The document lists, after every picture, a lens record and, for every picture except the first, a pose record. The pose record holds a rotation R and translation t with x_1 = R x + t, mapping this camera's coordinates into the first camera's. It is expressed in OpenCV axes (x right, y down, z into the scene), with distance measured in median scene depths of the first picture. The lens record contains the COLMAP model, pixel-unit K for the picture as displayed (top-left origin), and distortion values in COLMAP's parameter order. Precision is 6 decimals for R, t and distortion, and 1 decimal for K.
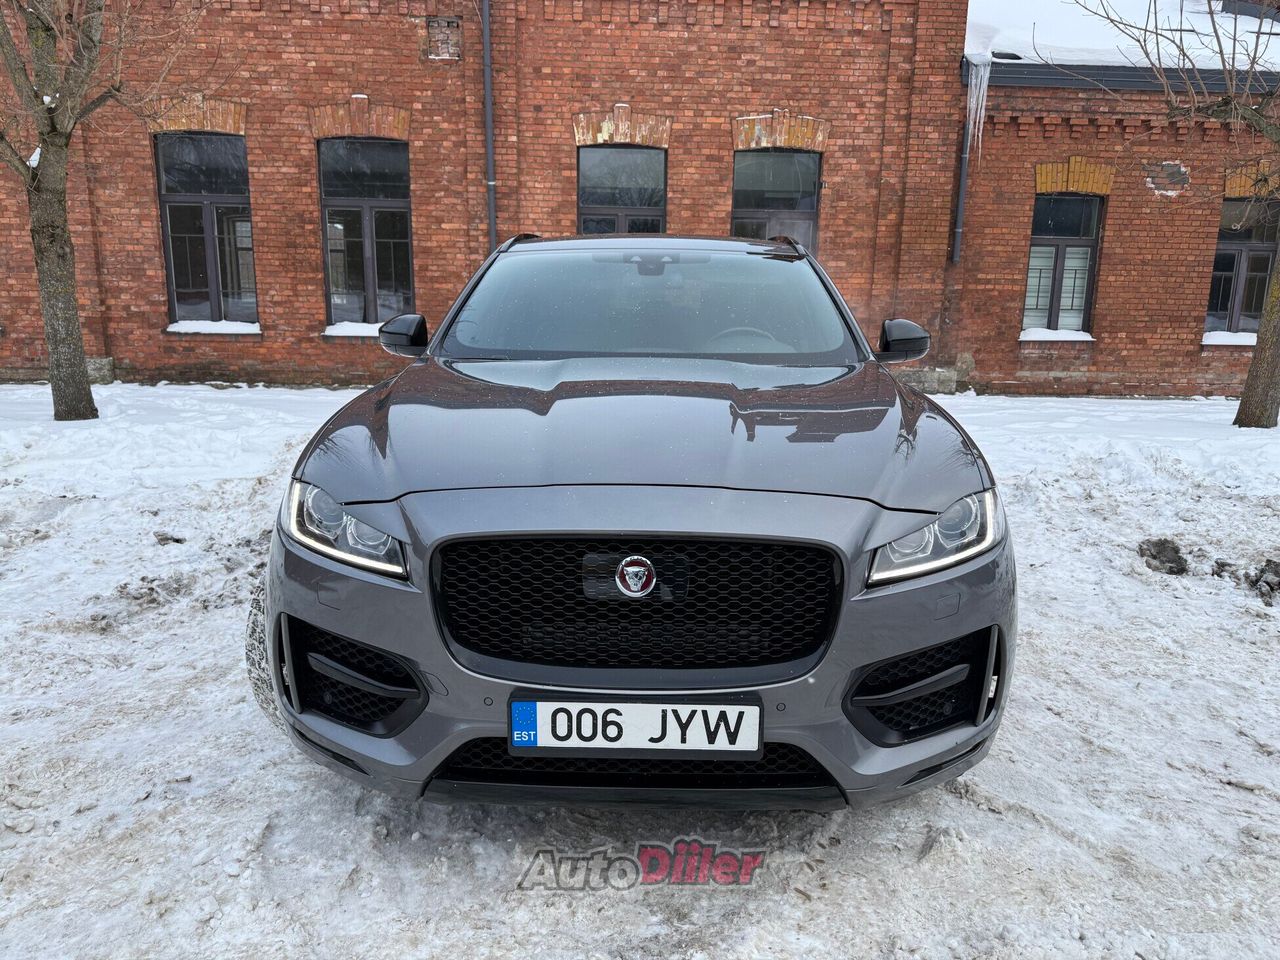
lens RADIAL K [[908.5, 0, 656.8], [0, 908.5, 483.7], [0, 0, 1]] dist [0.048057, -0.067075]
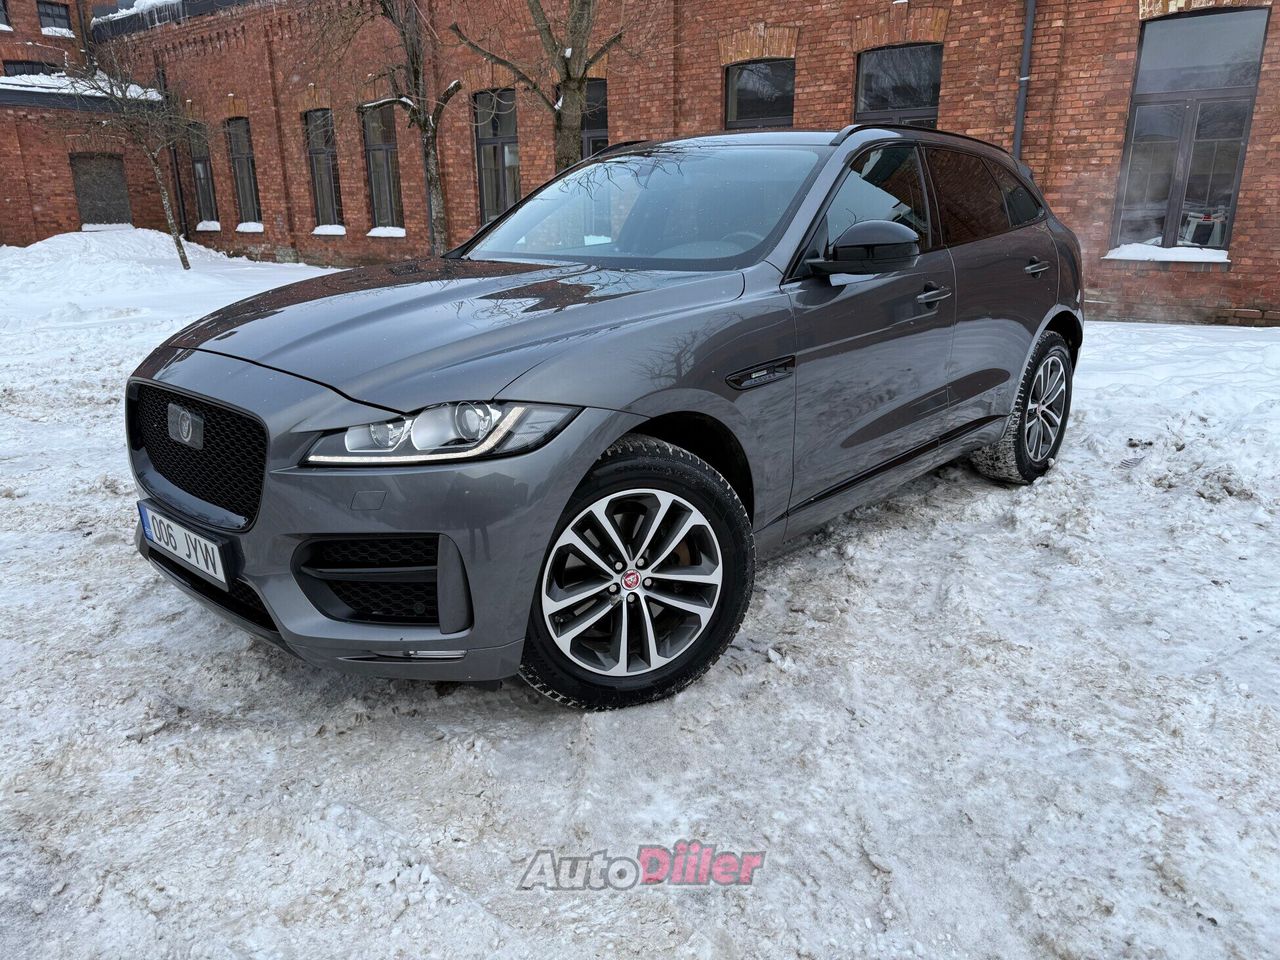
lens RADIAL K [[923.6, 0, 637.9], [0, 923.6, 487.2], [0, 0, 1]] dist [0.004696, -0.005614]
pose [[0.750295, 0.172996, -0.638067, 0.180680], [-0.118054, 0.984702, 0.128160, -0.007525], [0.650477, -0.020831, 0.759240, 0.060663]]
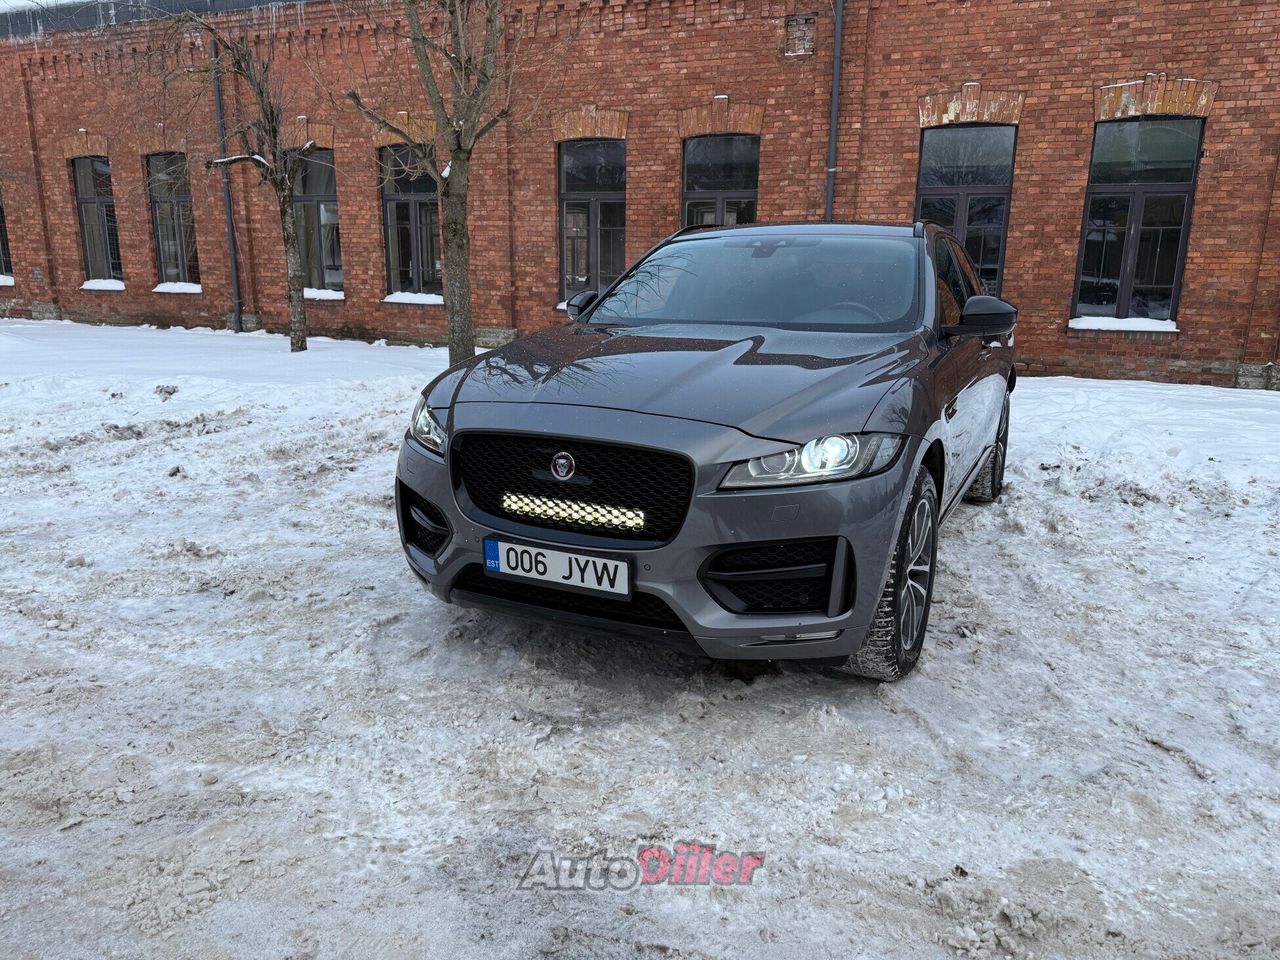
lens RADIAL K [[920.2, 0, 652.6], [0, 920.2, 477.3], [0, 0, 1]] dist [0.030872, -0.033807]
pose [[0.905678, 0.091895, -0.413887, 0.102546], [-0.088217, 0.995707, 0.028038, 0.009250], [0.414687, 0.011118, 0.909896, -0.041992]]
